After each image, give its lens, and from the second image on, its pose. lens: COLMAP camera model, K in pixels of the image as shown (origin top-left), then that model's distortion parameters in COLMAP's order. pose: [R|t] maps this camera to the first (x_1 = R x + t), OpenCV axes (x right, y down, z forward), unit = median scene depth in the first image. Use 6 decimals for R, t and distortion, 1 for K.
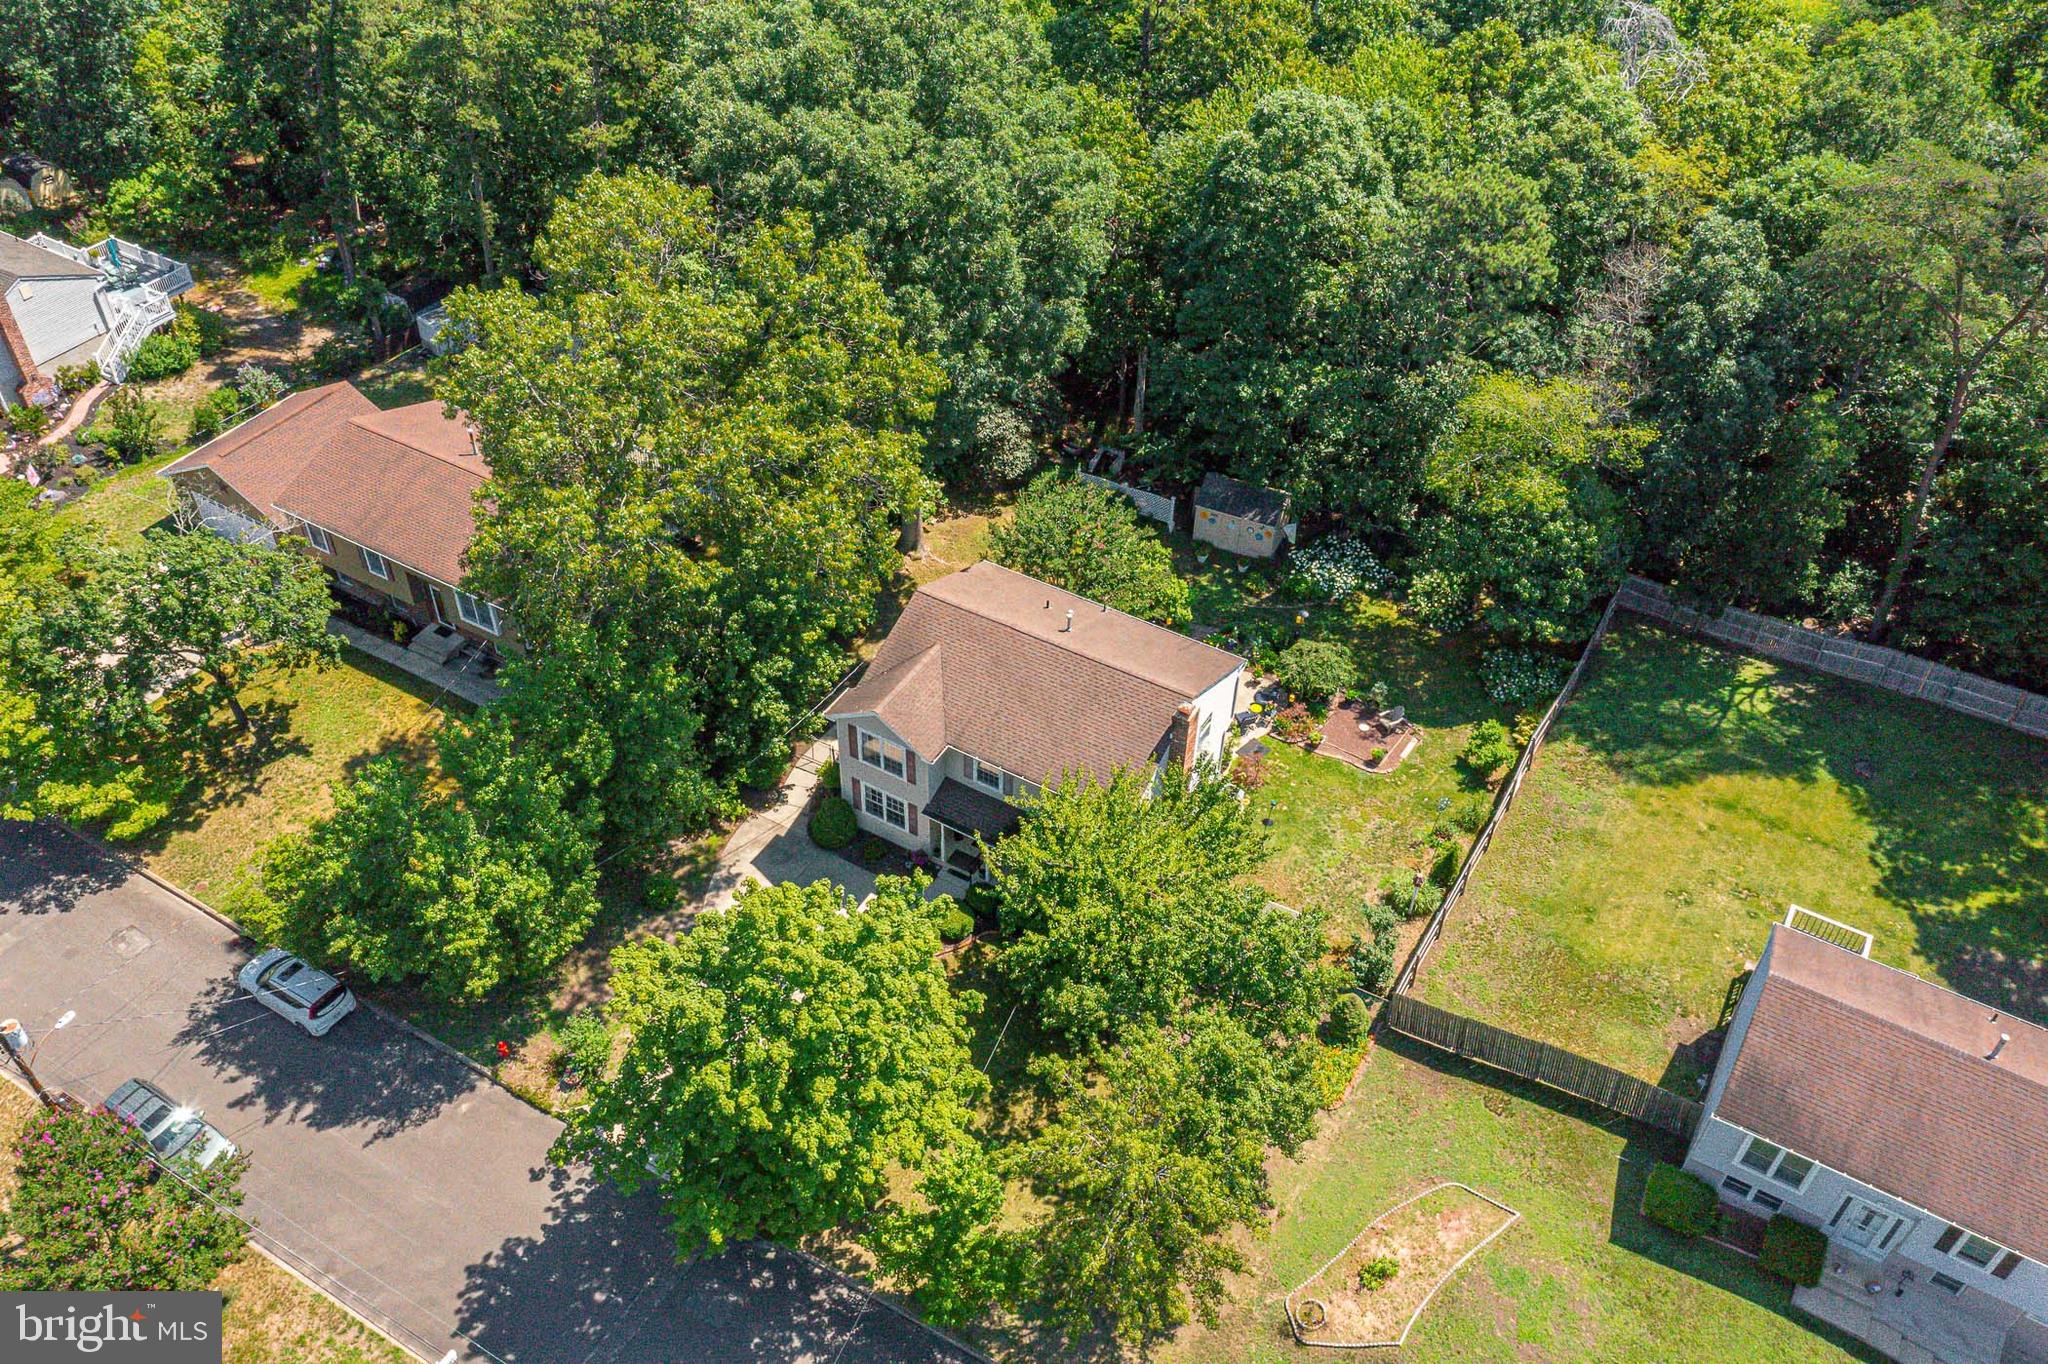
lens RADIAL K [[1619.1, 0, 999.6], [0, 1619.1, 683.3], [0, 0, 1]] dist [-0.000032, -0.003608]
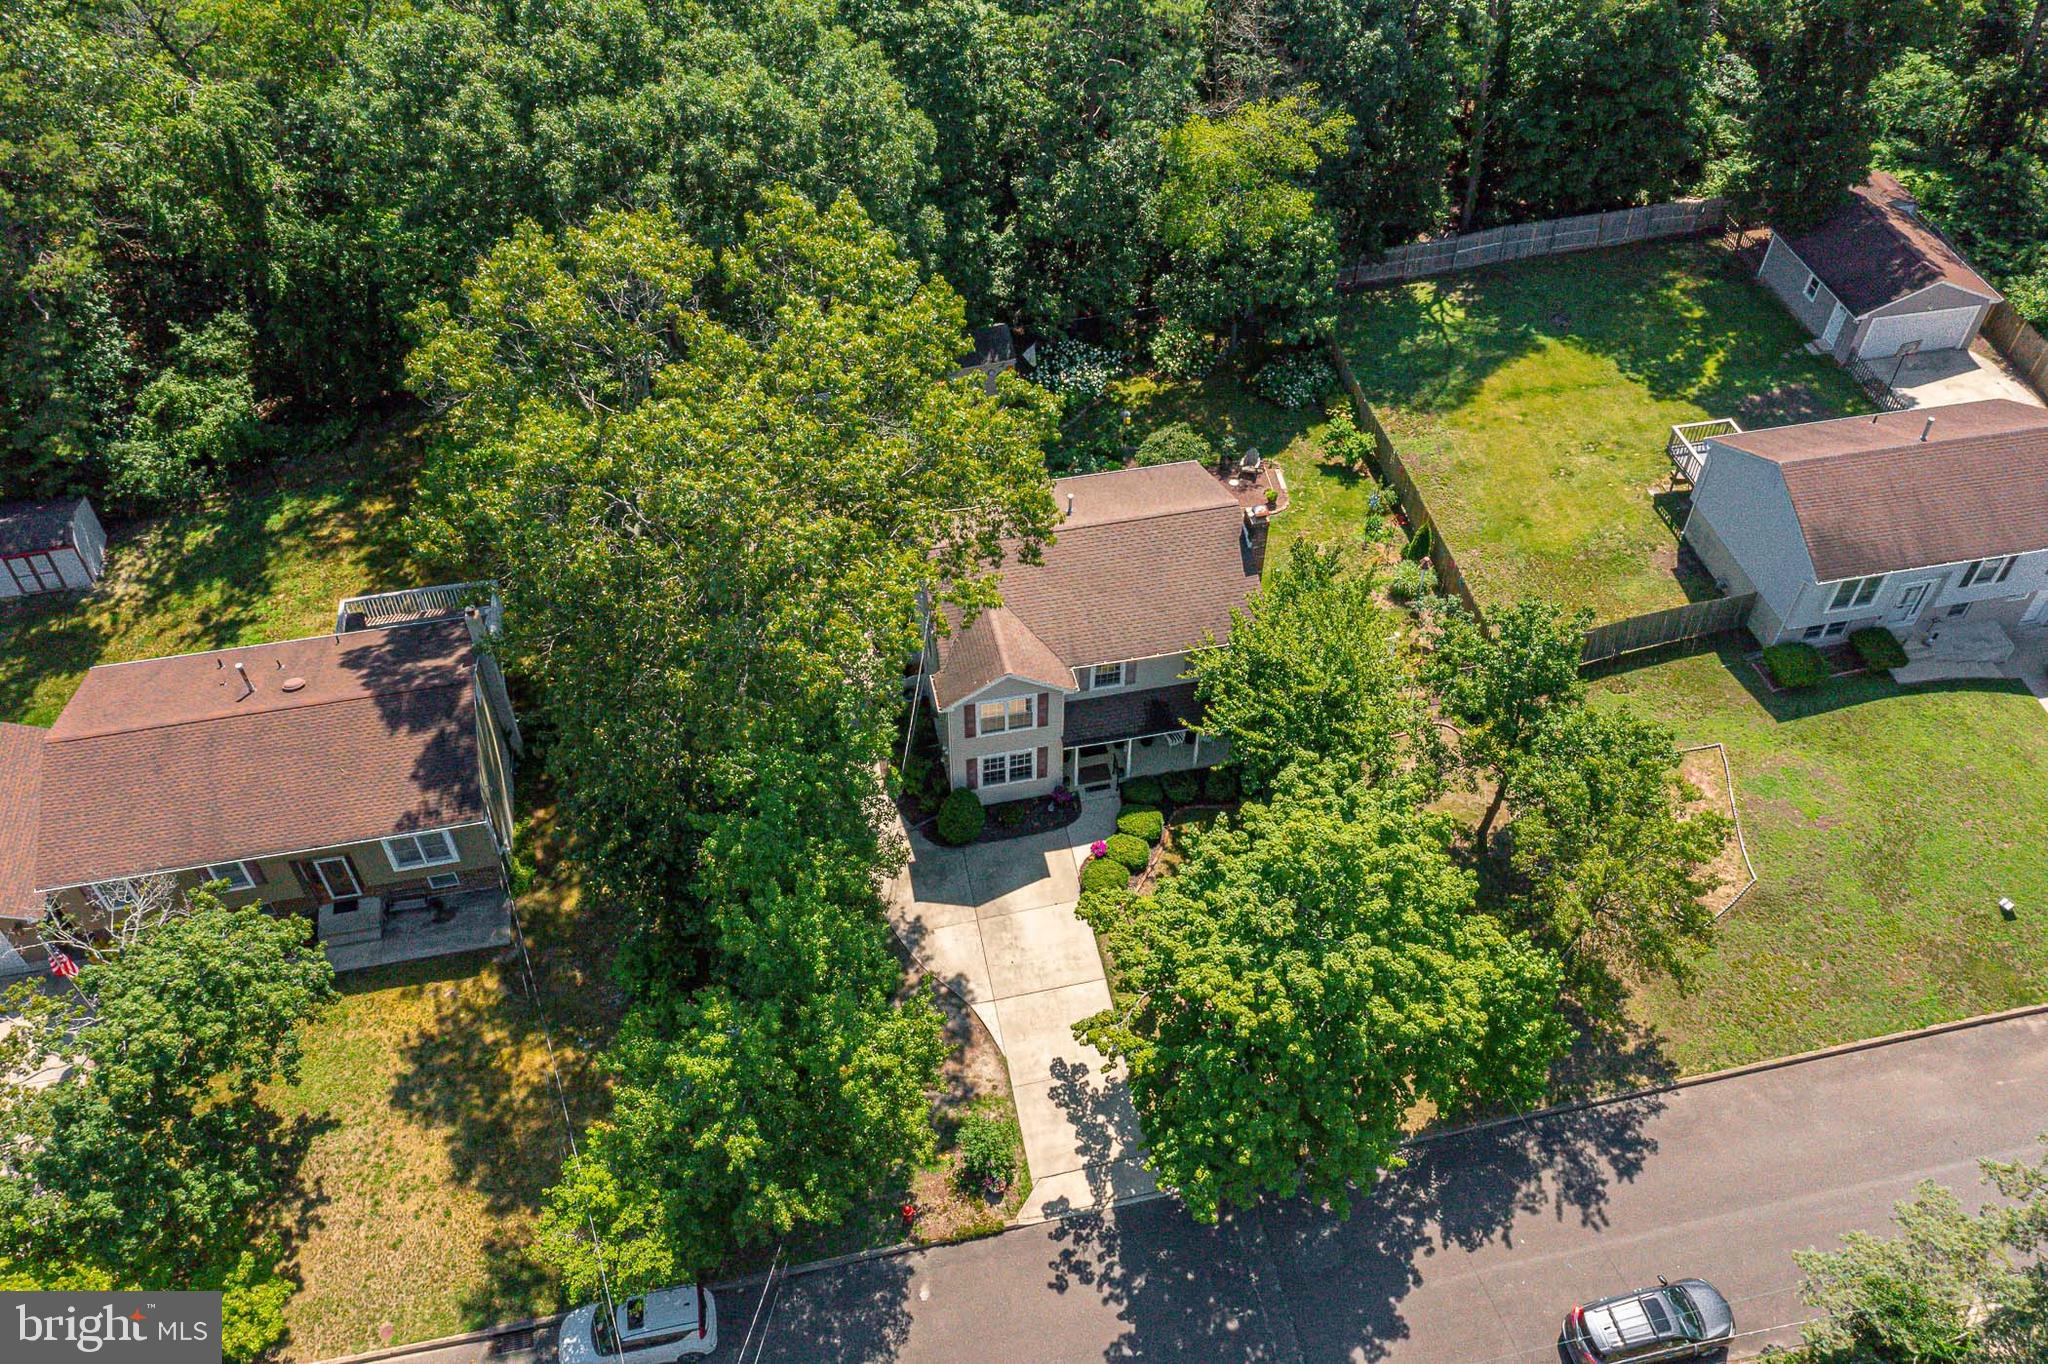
lens RADIAL K [[1619.1, 0, 999.6], [0, 1619.1, 683.3], [0, 0, 1]] dist [-0.000032, -0.003608]
pose [[0.740986, -0.501168, 0.446957, -0.474992], [0.464690, 0.863172, 0.197479, -0.155677], [-0.484770, 0.061367, 0.872486, 0.182751]]
